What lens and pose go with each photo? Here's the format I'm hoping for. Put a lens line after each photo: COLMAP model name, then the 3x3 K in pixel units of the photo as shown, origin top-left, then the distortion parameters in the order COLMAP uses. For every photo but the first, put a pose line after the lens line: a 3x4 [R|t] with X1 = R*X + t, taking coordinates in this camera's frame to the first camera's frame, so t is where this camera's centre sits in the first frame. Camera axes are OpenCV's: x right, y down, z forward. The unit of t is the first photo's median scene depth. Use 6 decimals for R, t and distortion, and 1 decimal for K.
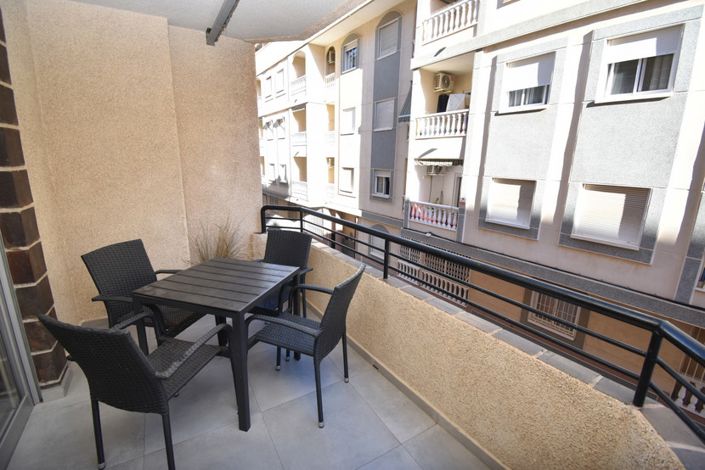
lens RADIAL K [[313.4, 0, 335.9], [0, 313.4, 233.5], [0, 0, 1]] dist [0.002722, -0.014690]
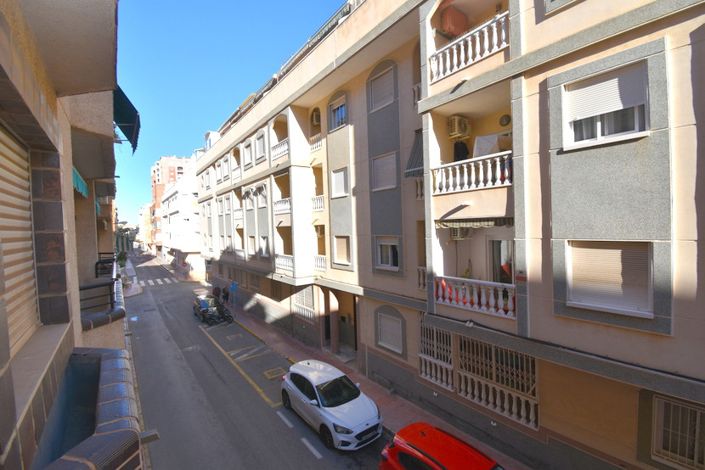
lens RADIAL K [[313.4, 0, 335.1], [0, 313.4, 235.2], [0, 0, 1]] dist [0.002722, -0.014690]
pose [[0.997773, -0.046229, 0.048075, -0.027375], [0.055256, 0.976636, -0.207673, -0.057108], [-0.037352, 0.209867, 0.977016, 0.265317]]
